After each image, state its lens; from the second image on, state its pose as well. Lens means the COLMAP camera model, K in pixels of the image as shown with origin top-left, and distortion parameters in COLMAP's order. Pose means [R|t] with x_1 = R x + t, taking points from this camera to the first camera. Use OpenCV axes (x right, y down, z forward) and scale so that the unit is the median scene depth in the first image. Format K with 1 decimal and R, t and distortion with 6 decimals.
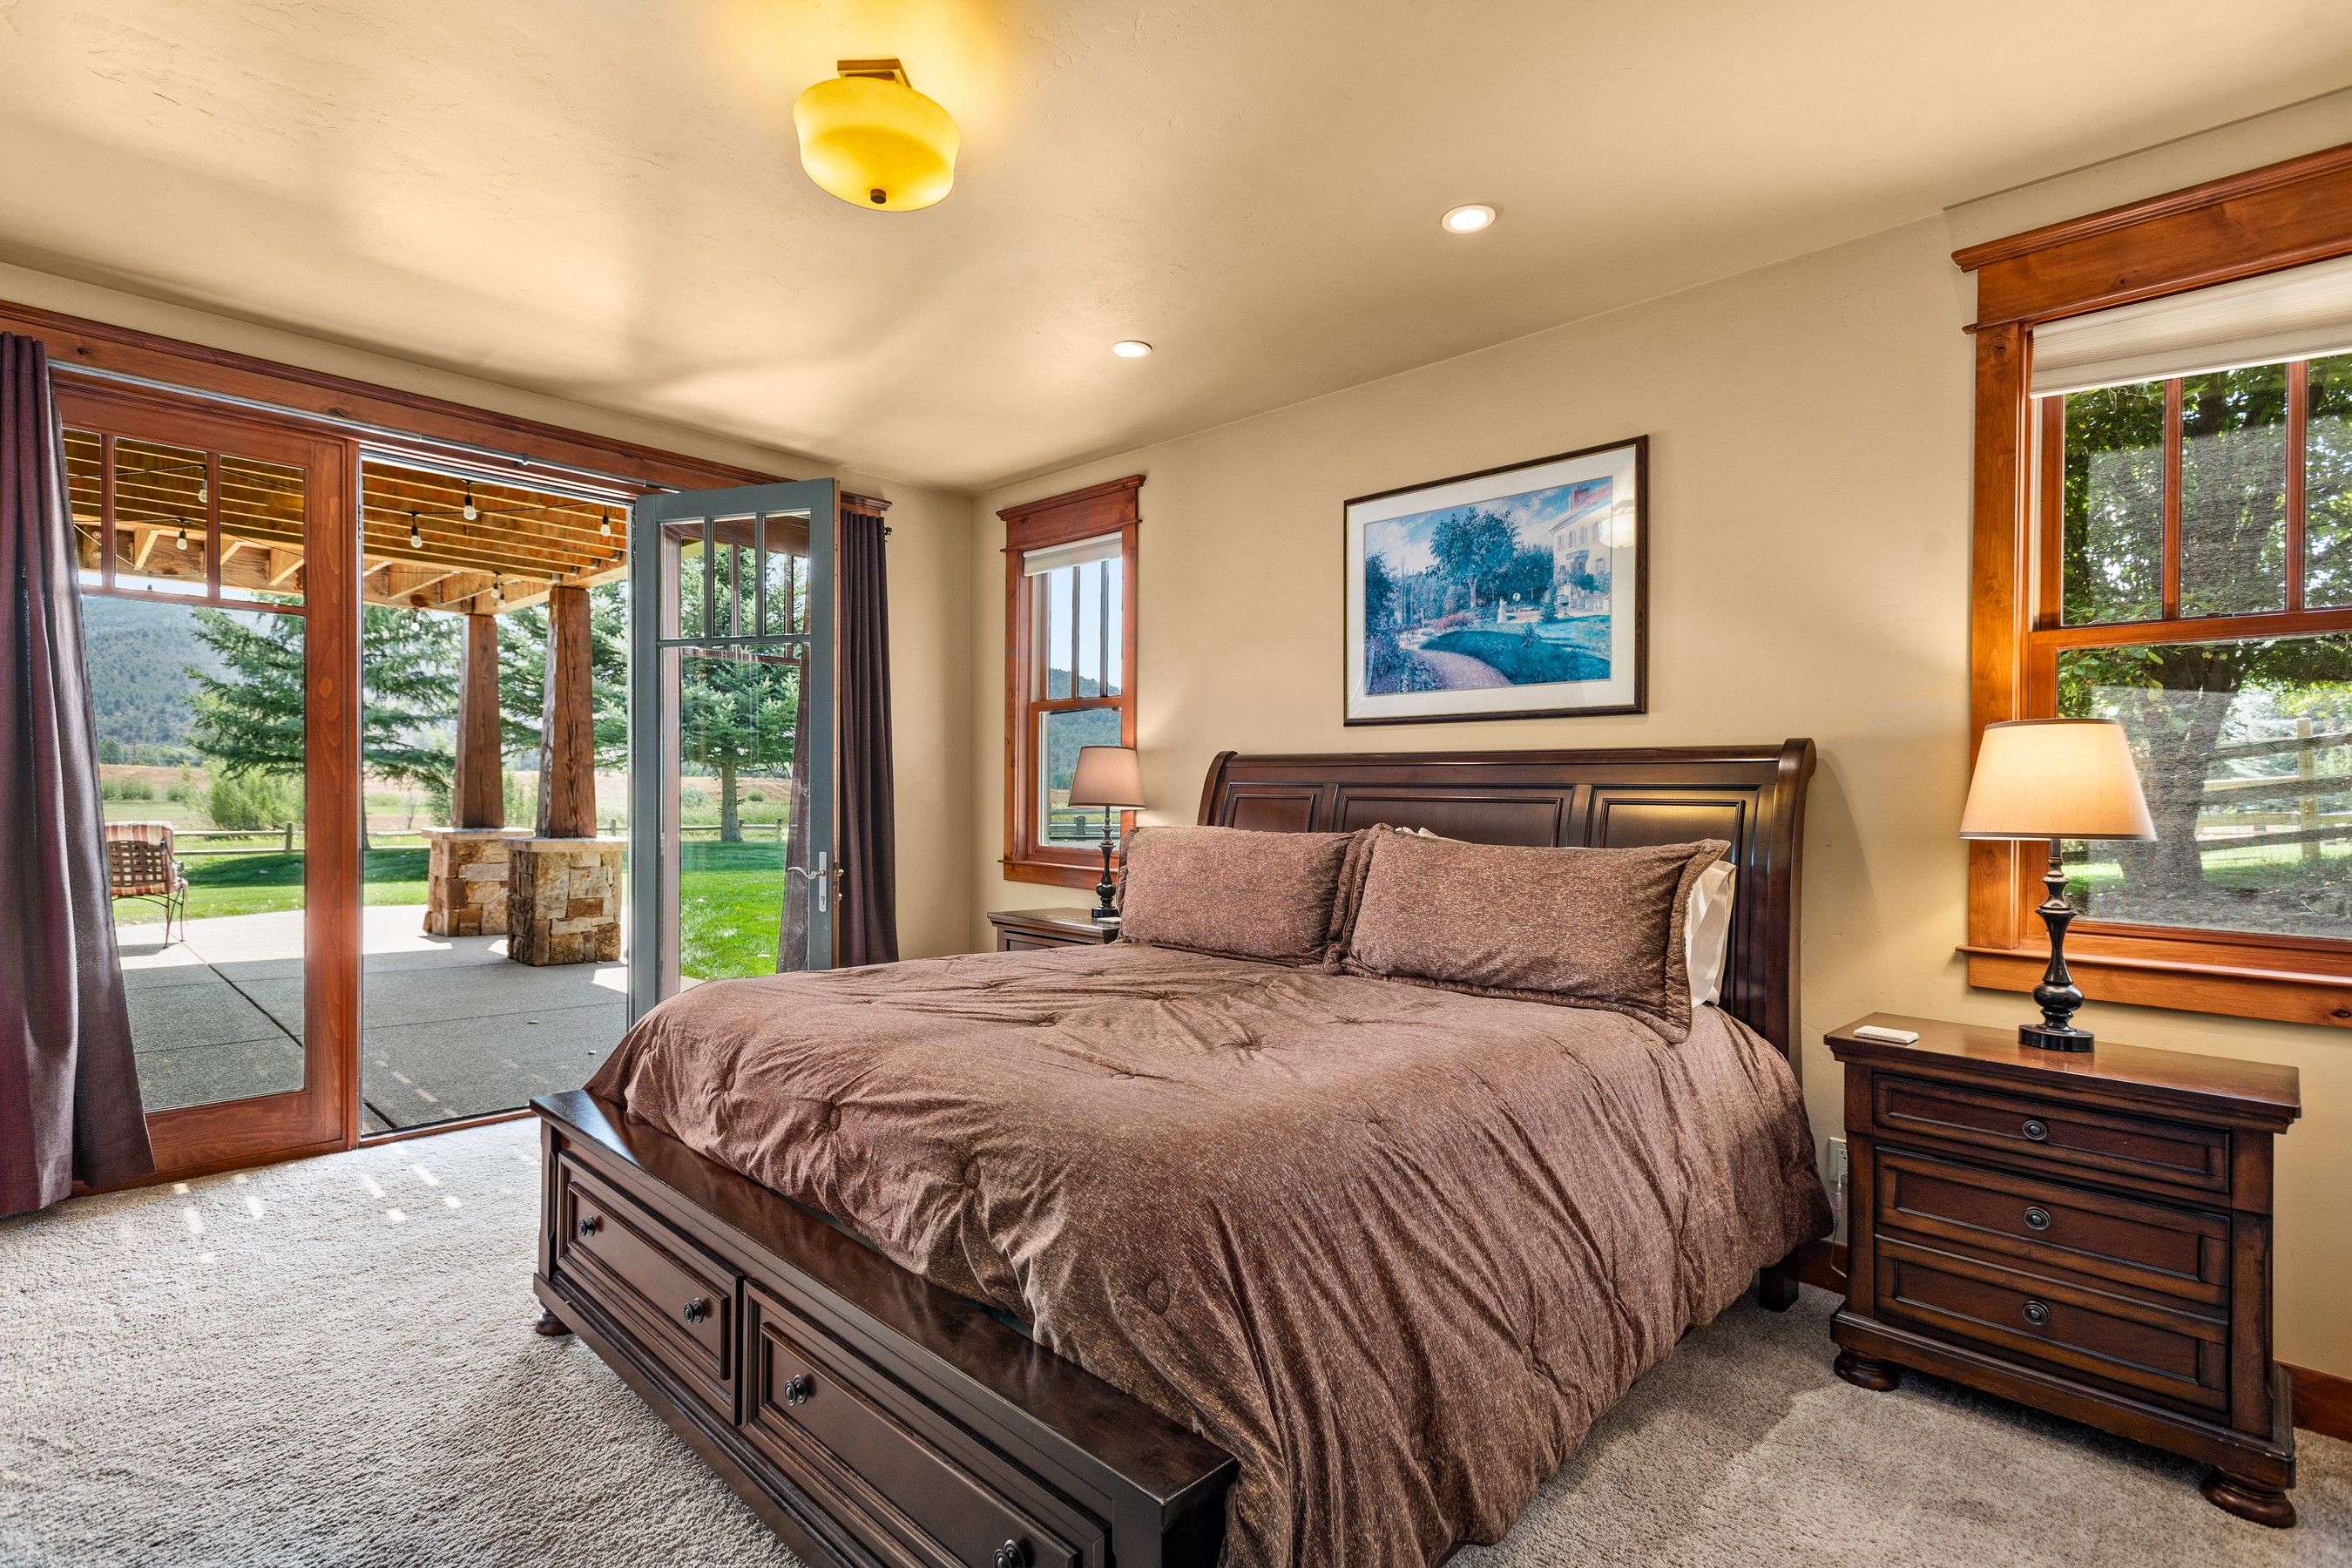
lens RADIAL K [[1093.2, 0, 1172.2], [0, 1093.2, 779.1], [0, 0, 1]] dist [0.021422, -0.000810]
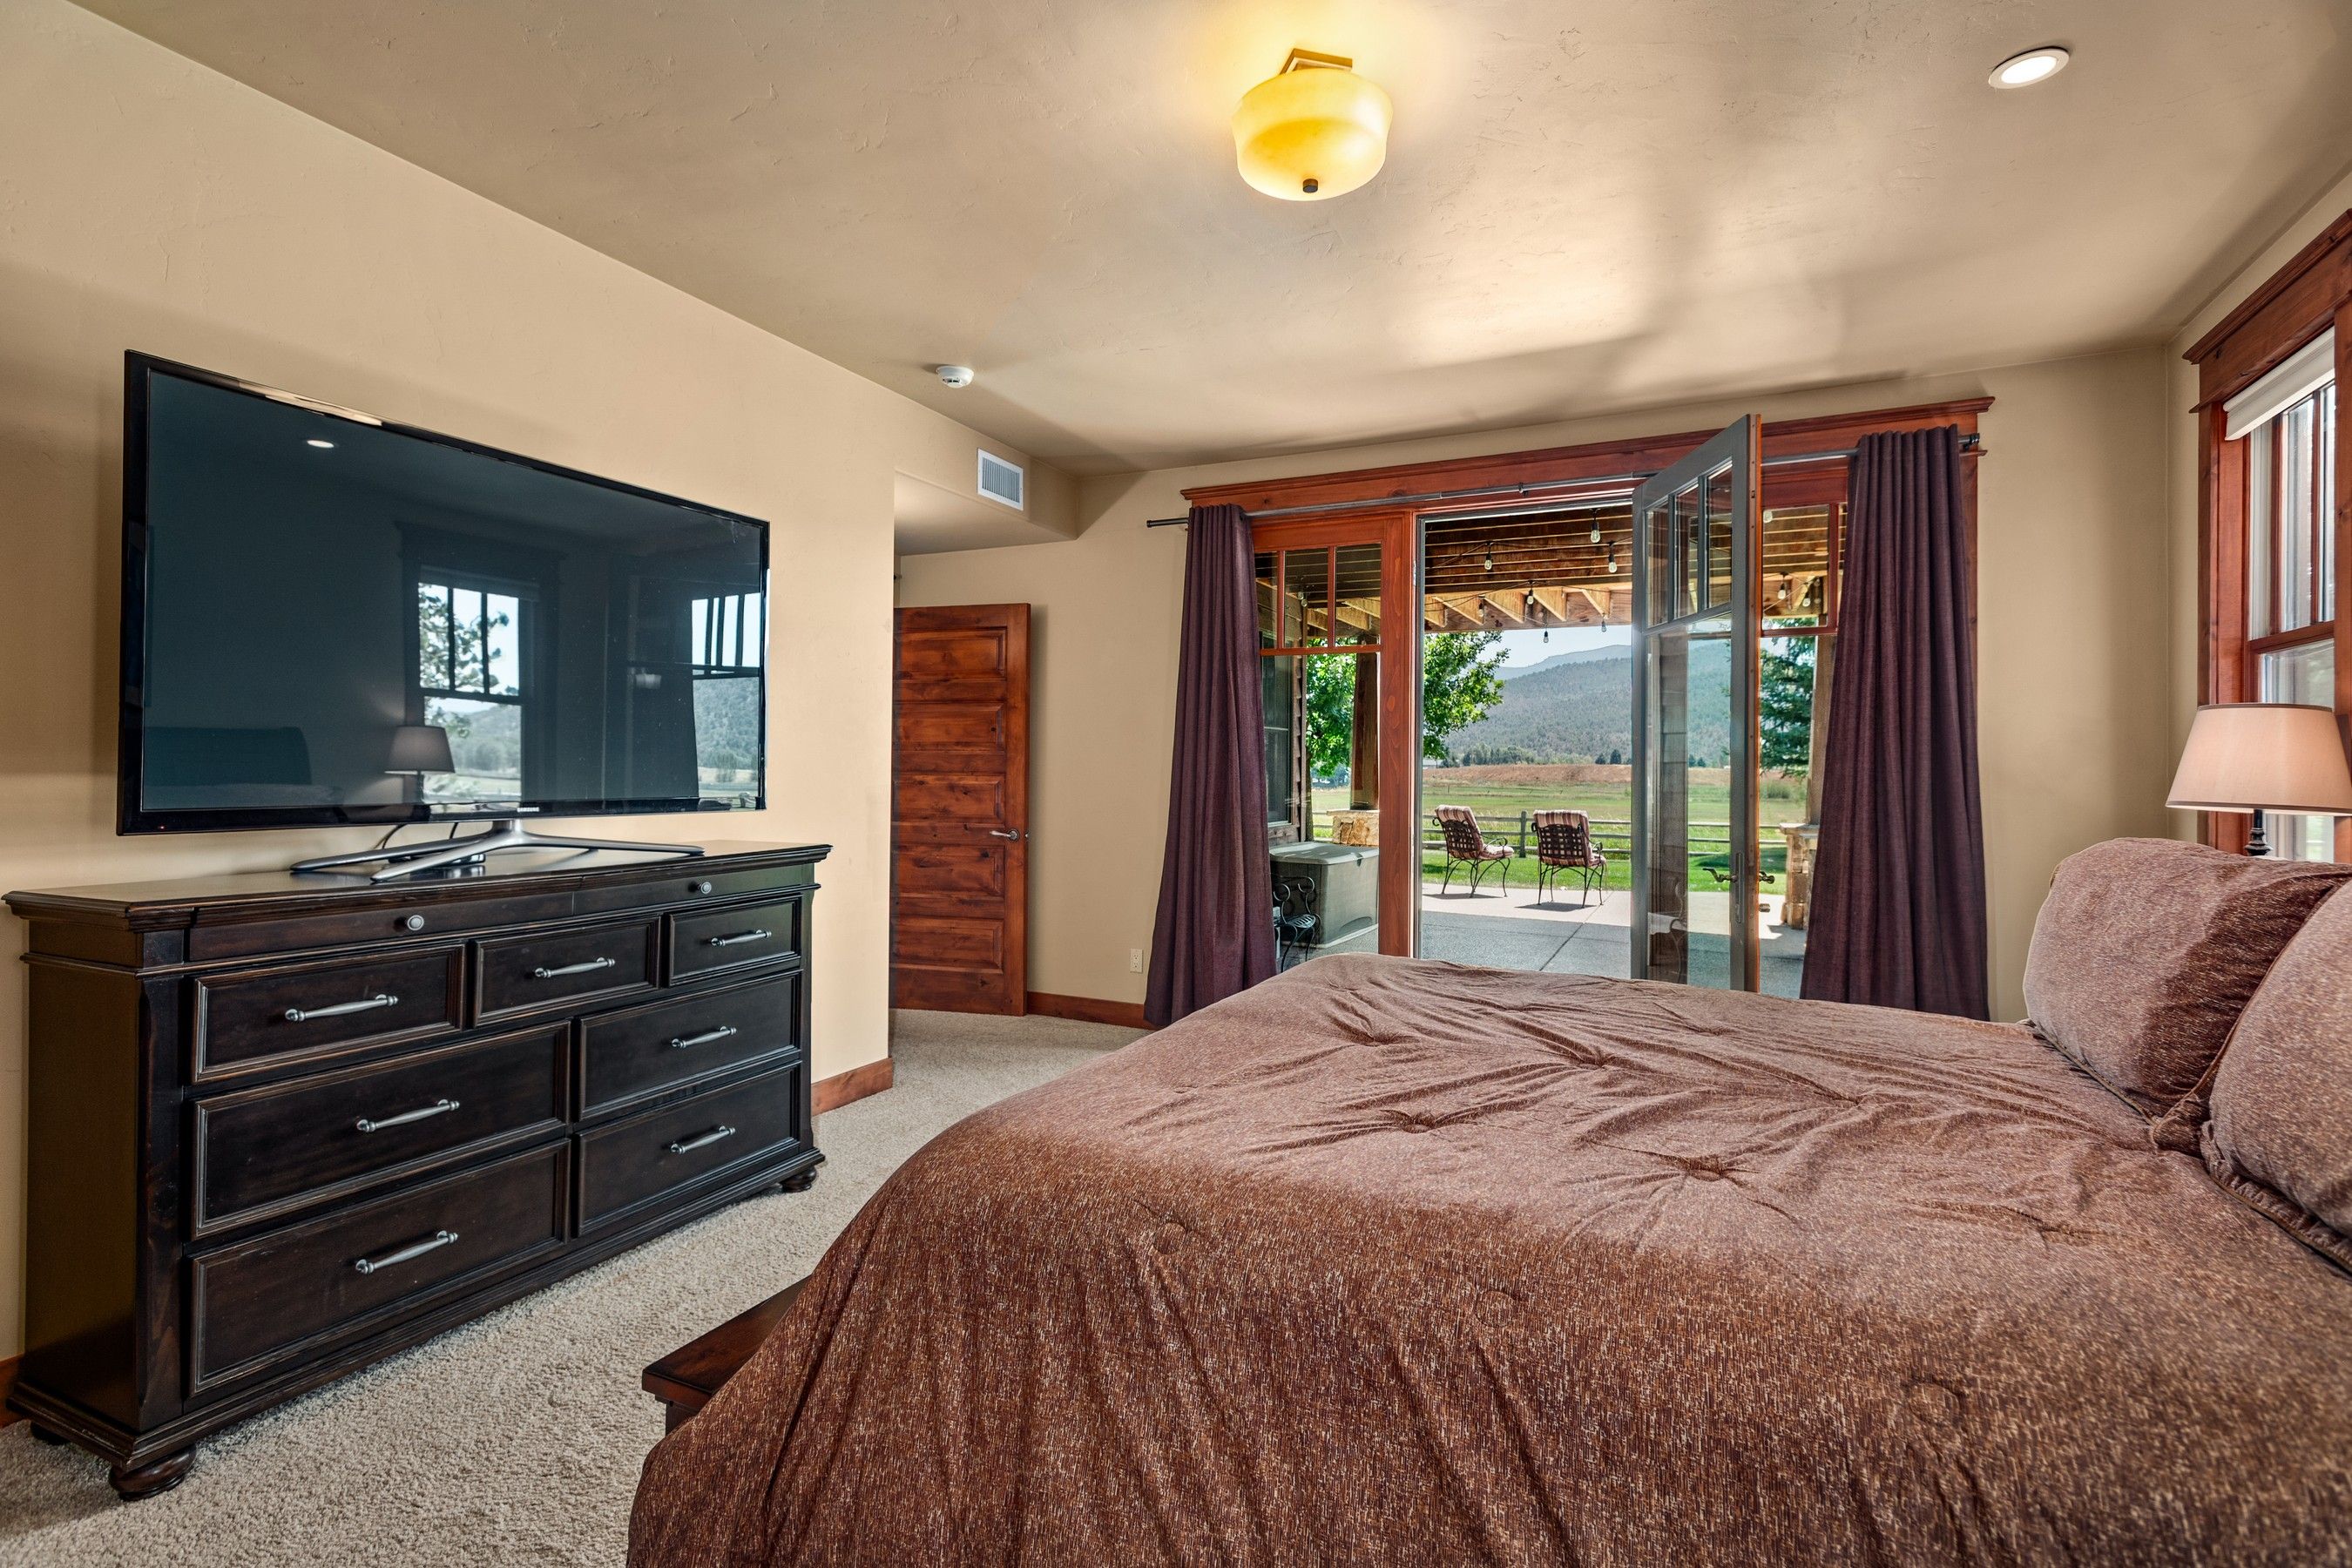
lens RADIAL K [[1098.8, 0, 1185.6], [0, 1098.8, 751.0], [0, 0, 1]] dist [0.023297, -0.000145]
pose [[0.324600, -0.026583, -0.945478, 0.299996], [0.000305, 0.999608, -0.028000, 0.008505], [0.945851, 0.008801, 0.324481, 0.264620]]
